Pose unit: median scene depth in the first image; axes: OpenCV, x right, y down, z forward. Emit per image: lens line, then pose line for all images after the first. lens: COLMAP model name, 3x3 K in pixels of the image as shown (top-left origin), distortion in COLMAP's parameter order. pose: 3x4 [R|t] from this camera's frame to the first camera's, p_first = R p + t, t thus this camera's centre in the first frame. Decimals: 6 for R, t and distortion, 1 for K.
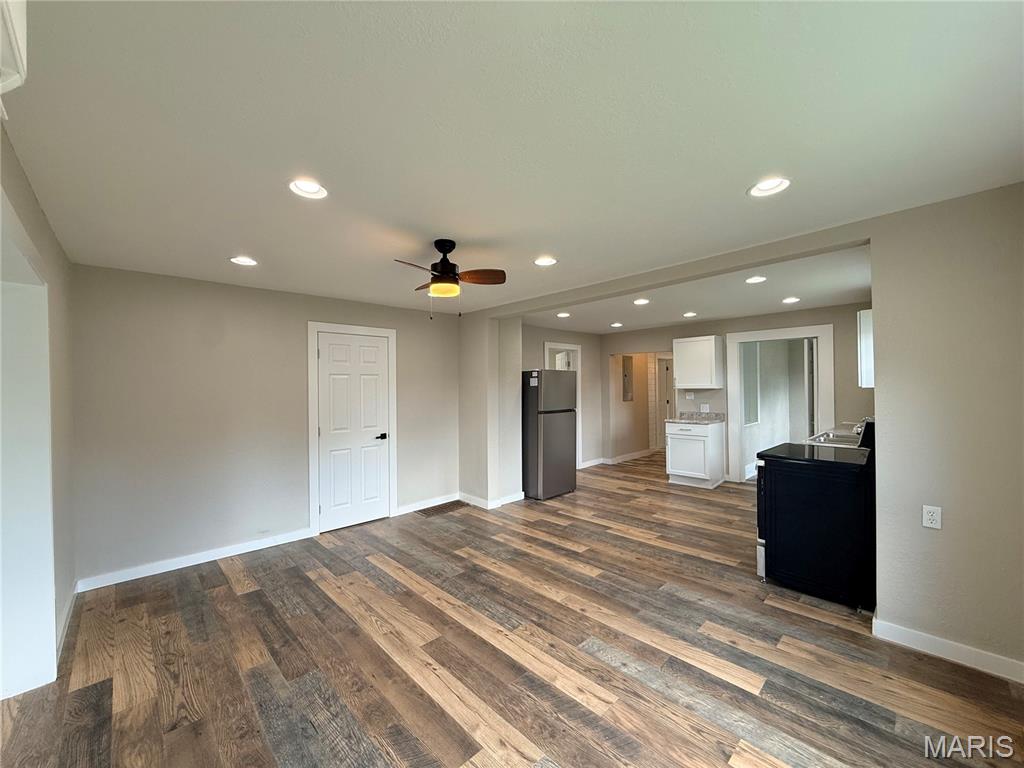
lens RADIAL K [[407.8, 0, 508.3], [0, 407.8, 384.1], [0, 0, 1]] dist [-0.000199, 0.000642]
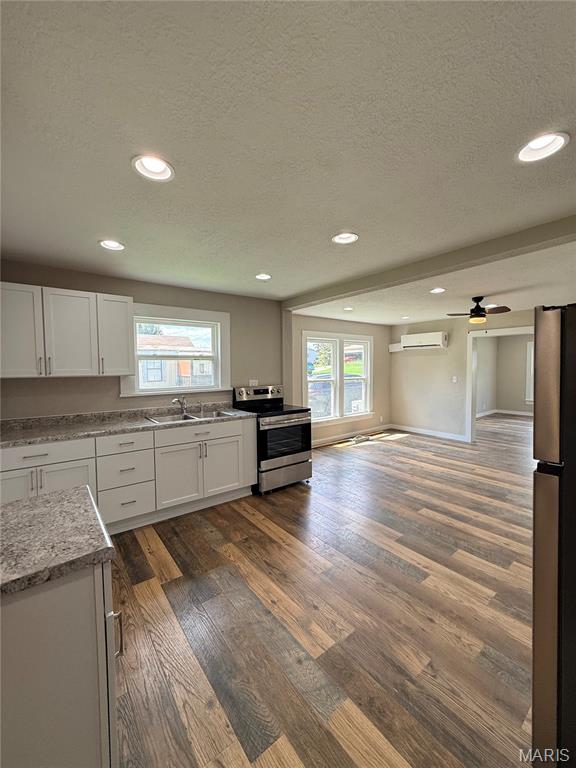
lens RADIAL K [[305.9, 0, 289.0], [0, 305.9, 381.4], [0, 0, 1]] dist [-0.000199, 0.000642]
pose [[-0.994467, 0.018440, 0.103421, 0.437475], [0.022509, 0.999012, 0.038318, 0.002572], [-0.102612, 0.040433, -0.993899, 1.778053]]
